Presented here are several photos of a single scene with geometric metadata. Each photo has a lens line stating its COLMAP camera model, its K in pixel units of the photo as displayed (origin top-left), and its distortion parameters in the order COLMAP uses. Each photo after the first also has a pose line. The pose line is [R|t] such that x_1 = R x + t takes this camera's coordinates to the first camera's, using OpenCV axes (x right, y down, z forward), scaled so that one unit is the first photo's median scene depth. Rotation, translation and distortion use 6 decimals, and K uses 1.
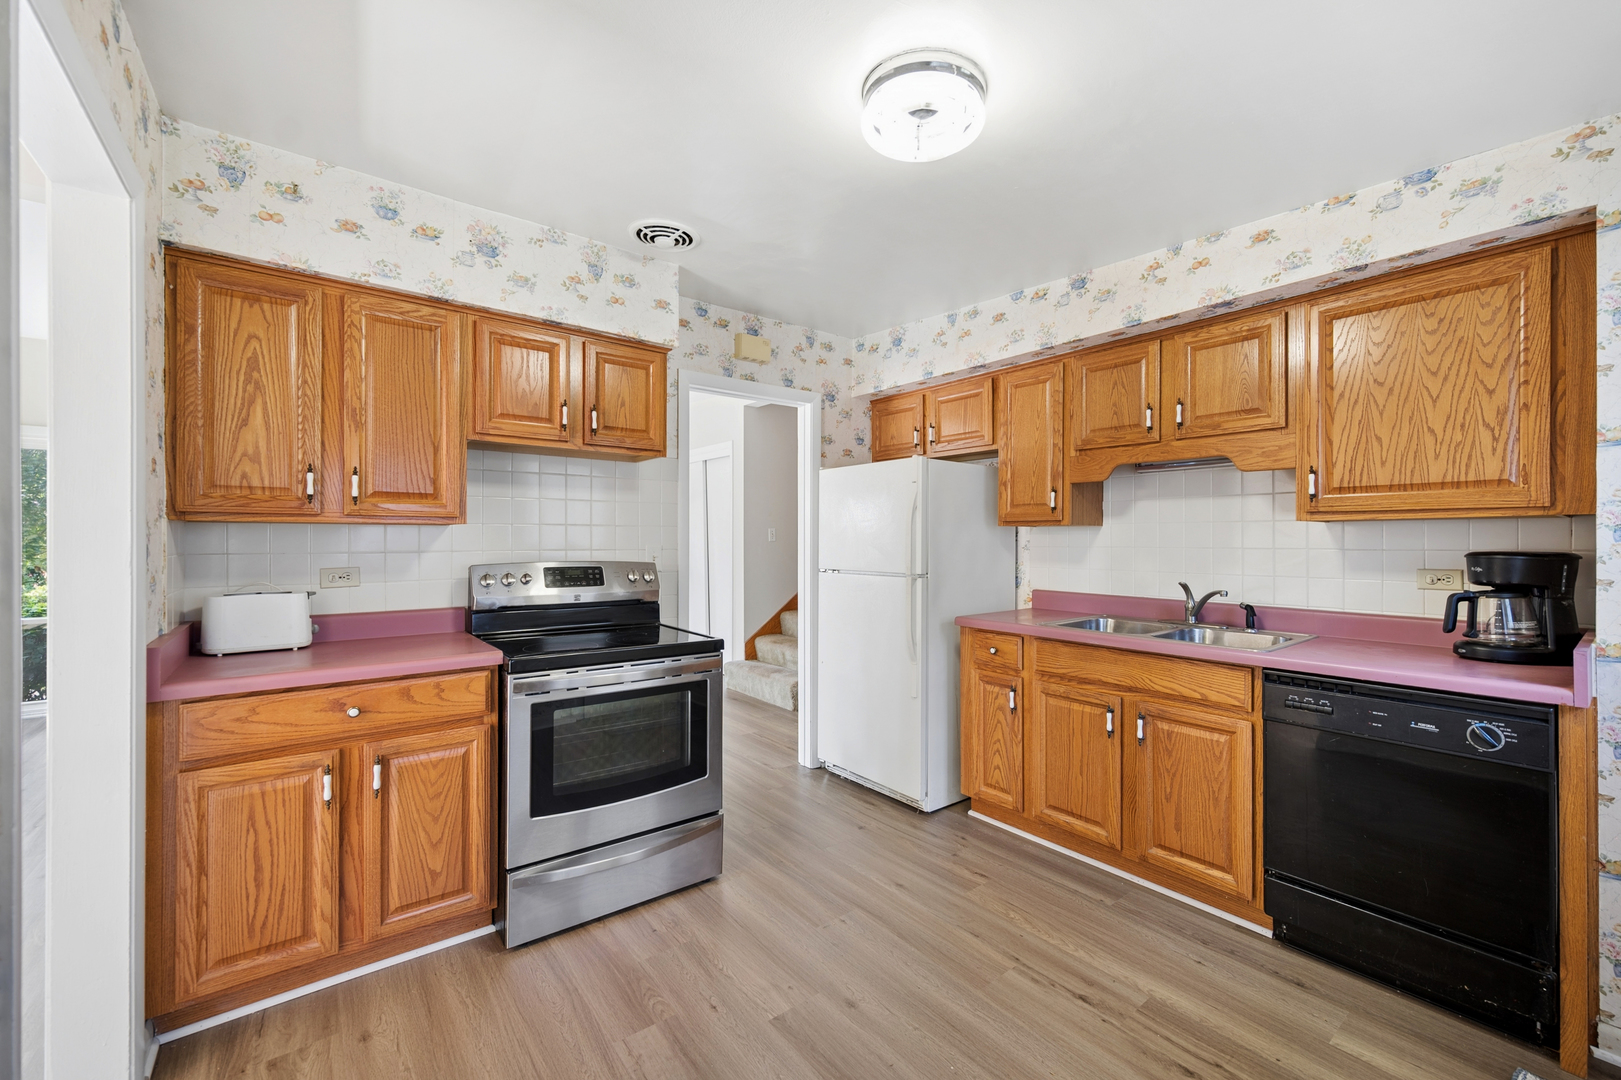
lens RADIAL K [[643.9, 0, 809.2], [0, 643.9, 541.1], [0, 0, 1]] dist [-0.001090, -0.000321]
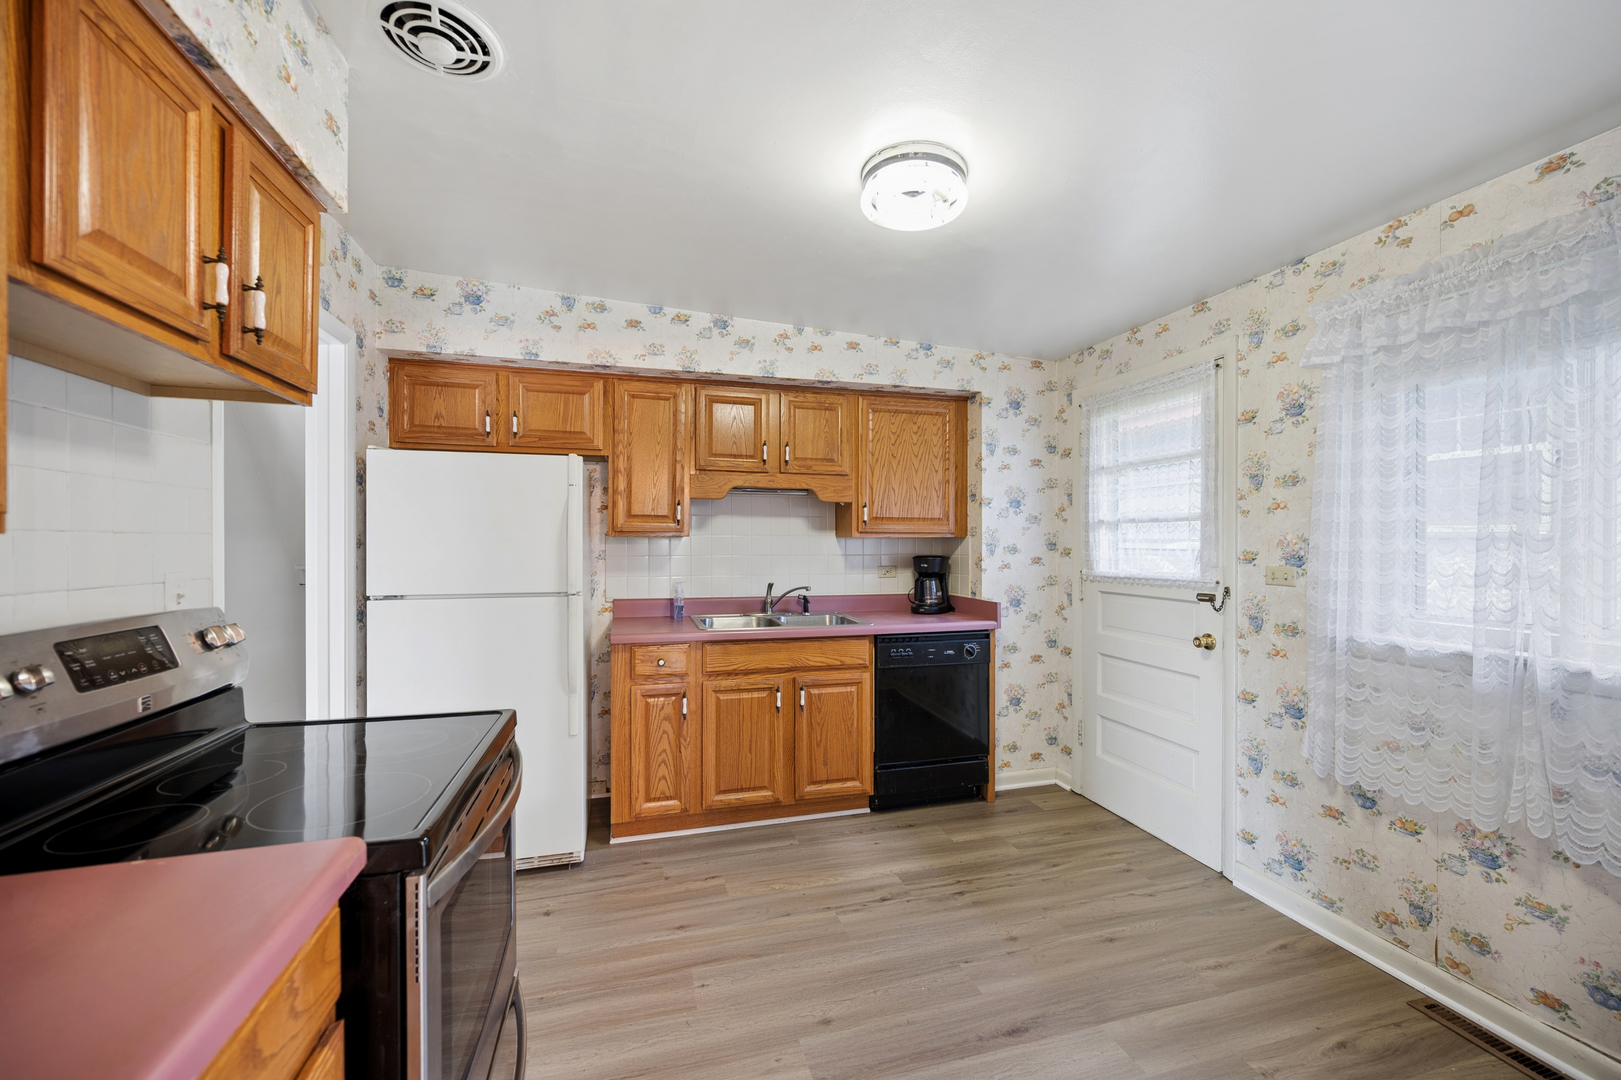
lens RADIAL K [[643.9, 0, 812.1], [0, 643.9, 544.1], [0, 0, 1]] dist [-0.001090, -0.000321]
pose [[0.383704, -0.004749, 0.923444, -0.647789], [-0.000171, 0.999986, 0.005213, -0.021910], [-0.923456, -0.002158, 0.383698, 0.477151]]
